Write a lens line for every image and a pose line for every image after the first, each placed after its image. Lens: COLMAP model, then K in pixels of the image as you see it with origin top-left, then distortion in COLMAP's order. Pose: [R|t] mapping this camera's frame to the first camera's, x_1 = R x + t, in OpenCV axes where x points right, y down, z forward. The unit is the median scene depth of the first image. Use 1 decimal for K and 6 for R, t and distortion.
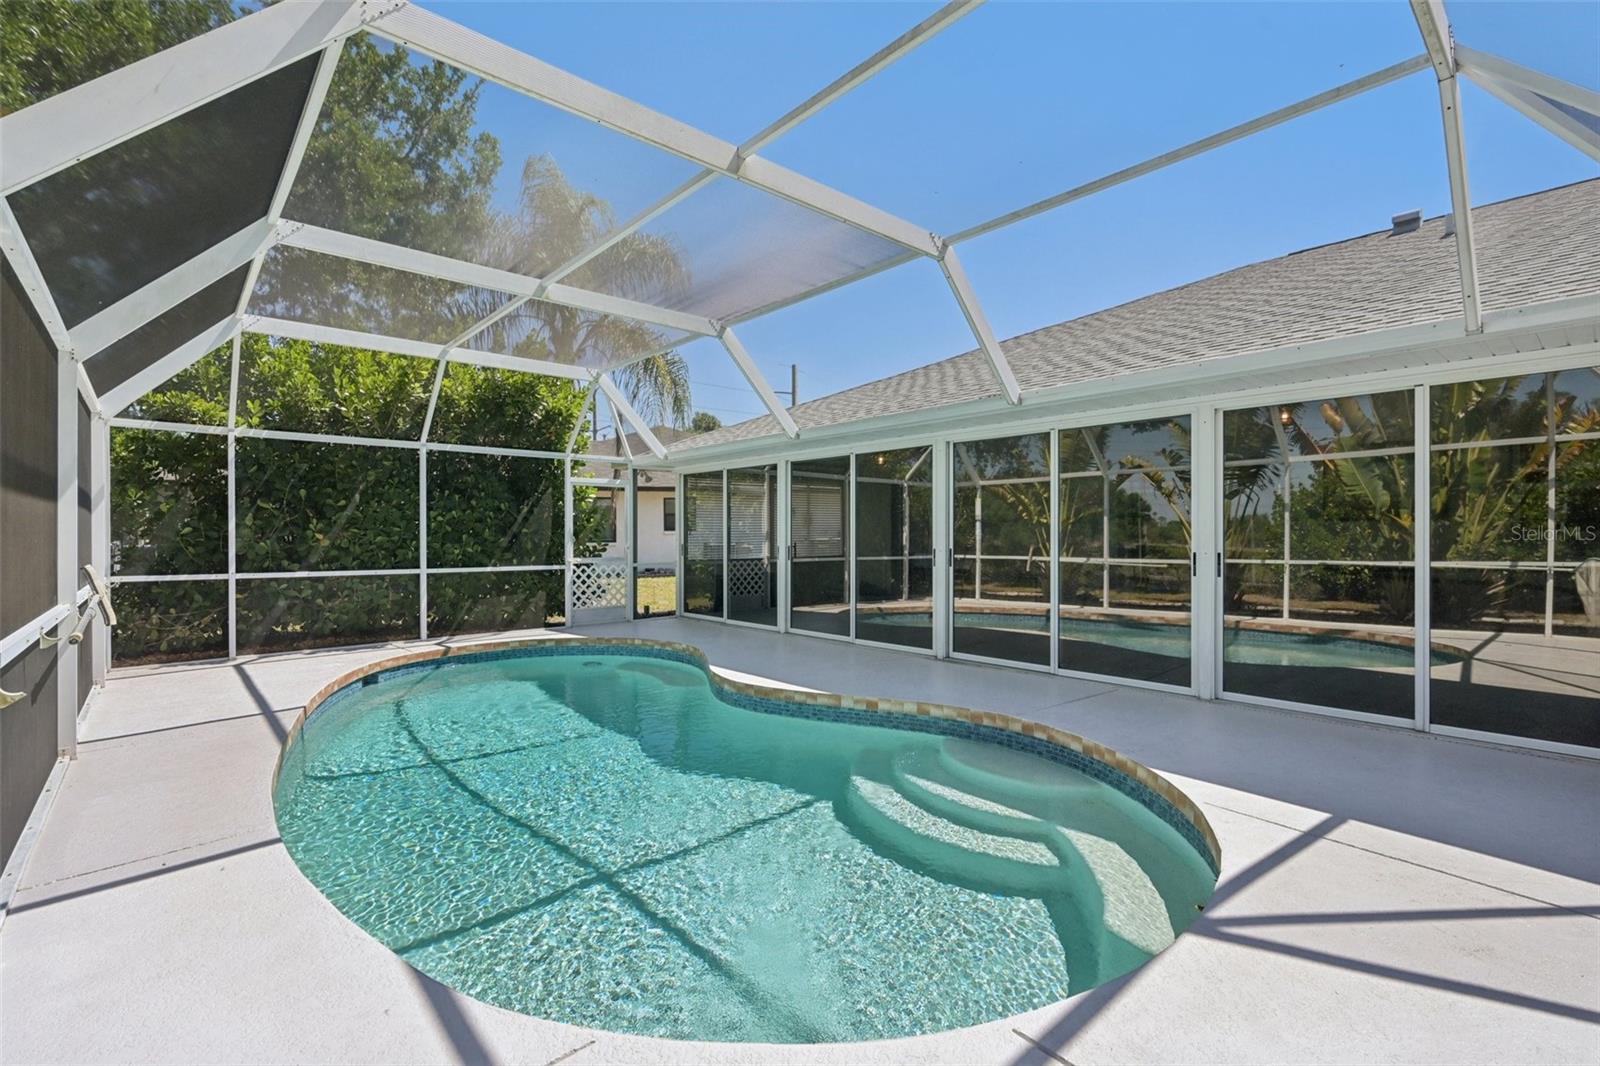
lens RADIAL K [[709.4, 0, 800.0], [0, 709.4, 533.0], [0, 0, 1]] dist [-0.001111, -0.000987]
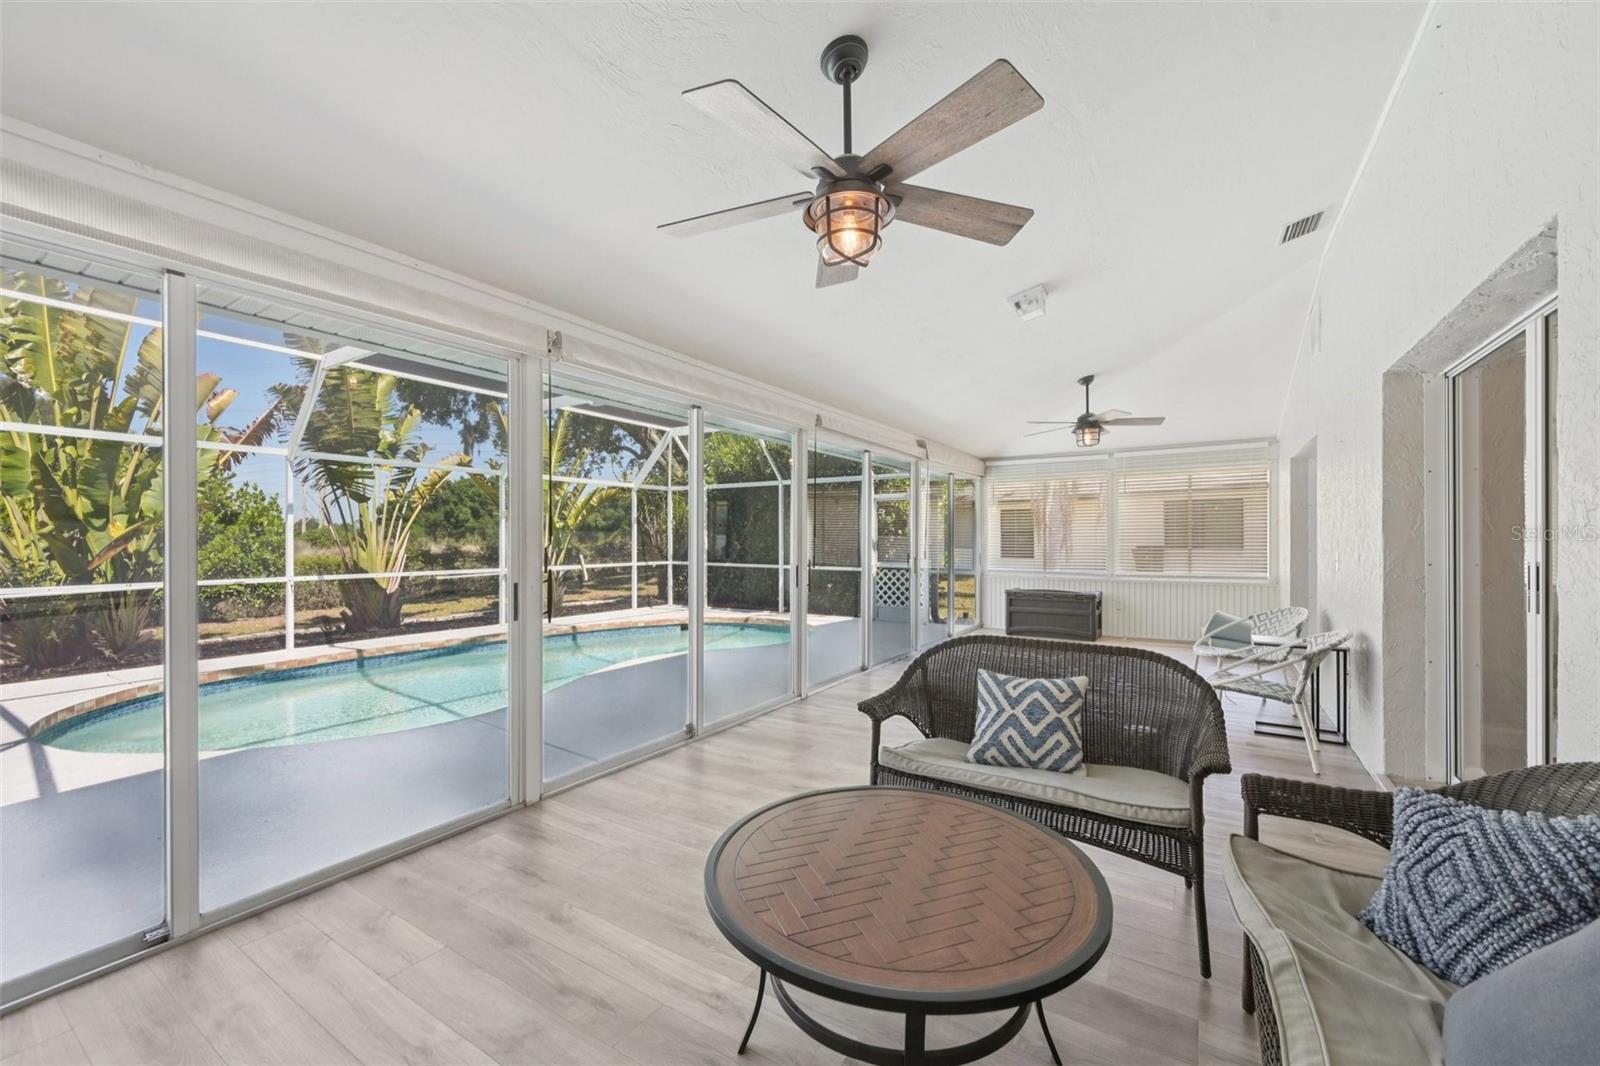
lens RADIAL K [[636.8, 0, 794.4], [0, 636.8, 541.0], [0, 0, 1]] dist [0.000583, -0.000098]
pose [[0.266354, 0.004303, -0.963866, 0.746319], [0.001239, 0.999988, 0.004806, -0.006159], [0.963875, -0.002475, 0.266345, 0.655983]]
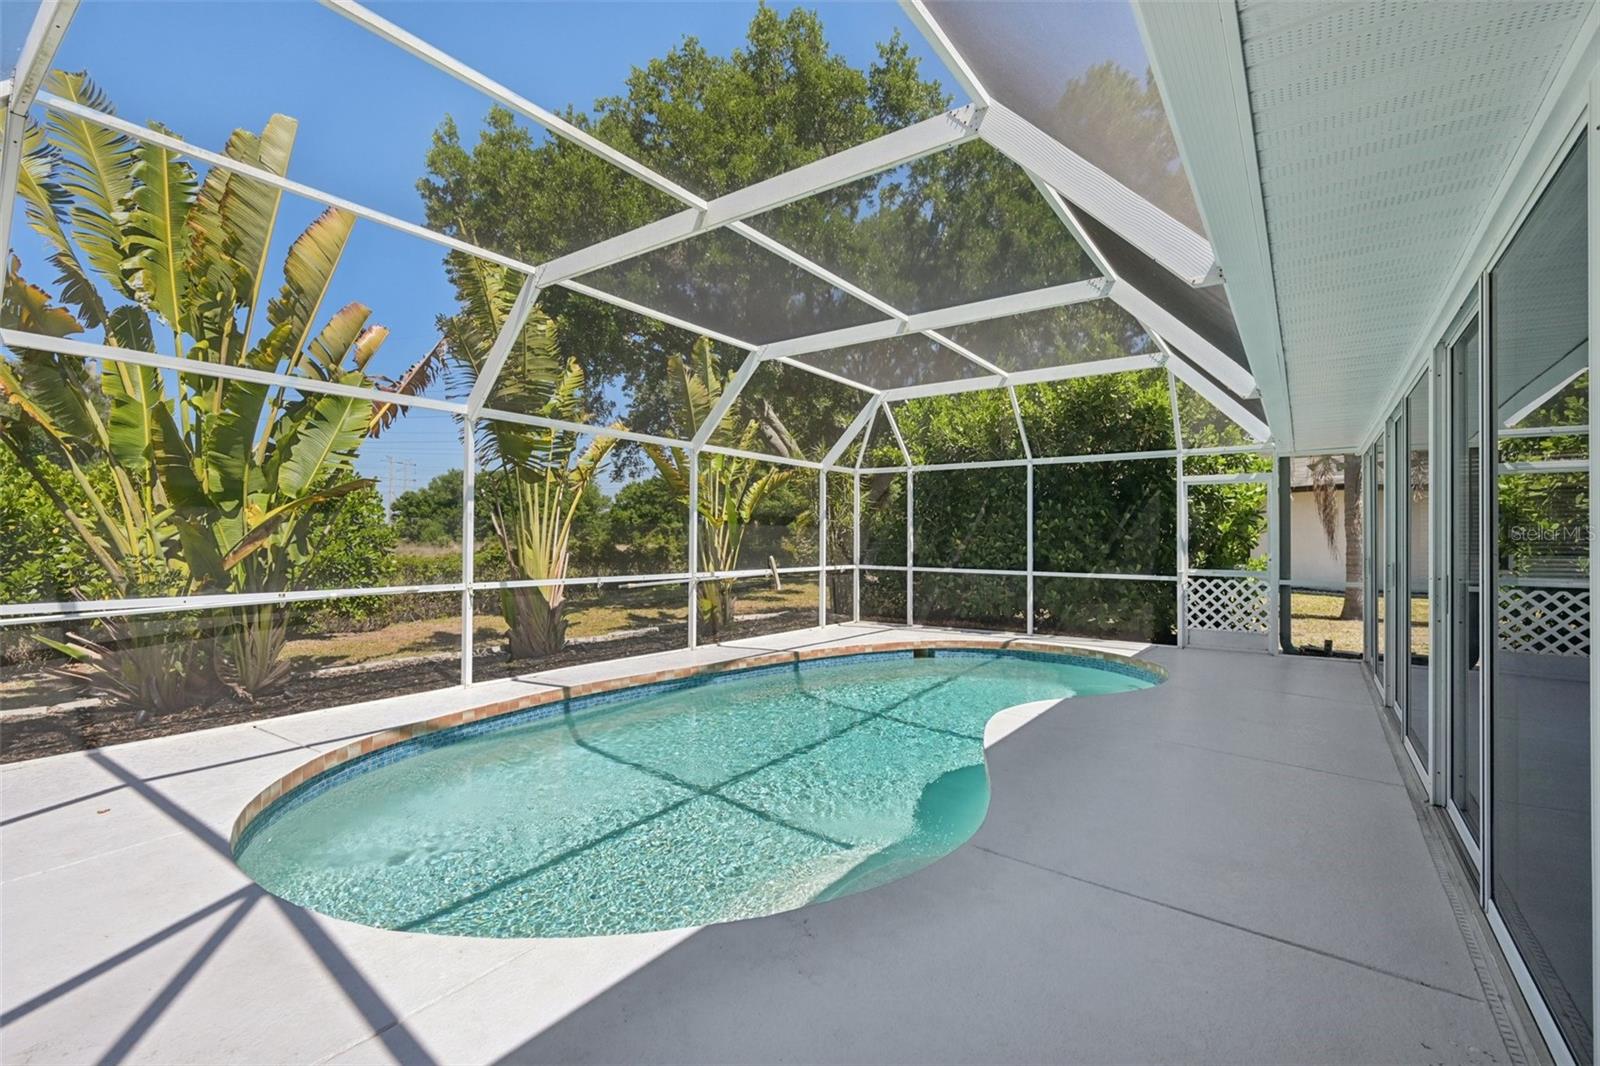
lens RADIAL K [[709.4, 0, 800.0], [0, 709.4, 533.0], [0, 0, 1]] dist [-0.001111, -0.000987]
pose [[0.220434, -0.007261, -0.975375, 0.472715], [-0.004641, 0.999953, -0.008493, 0.001039], [0.975391, 0.006398, 0.220390, 0.387816]]
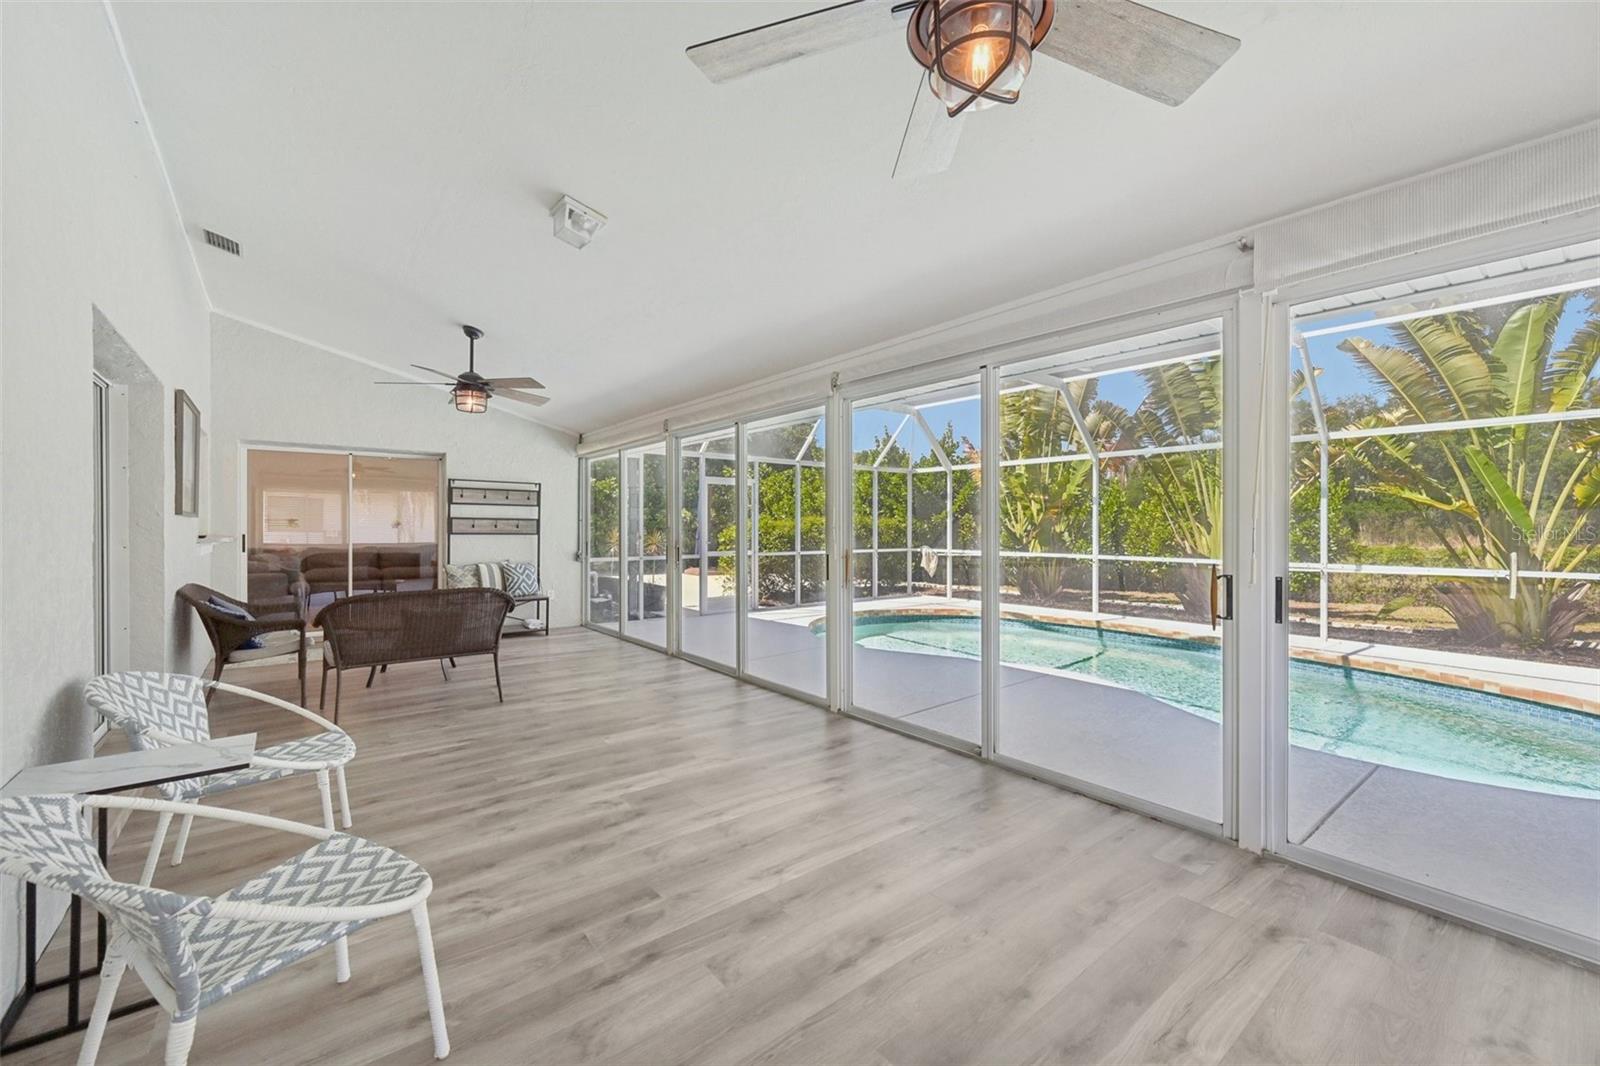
lens RADIAL K [[640.2, 0, 796.6], [0, 640.2, 530.4], [0, 0, 1]] dist [0.000810, 0.000107]
pose [[-0.998697, -0.000520, 0.051025, 0.181193], [-0.000169, 0.999976, 0.006888, -0.003863], [-0.051028, 0.006870, -0.998674, 1.338350]]
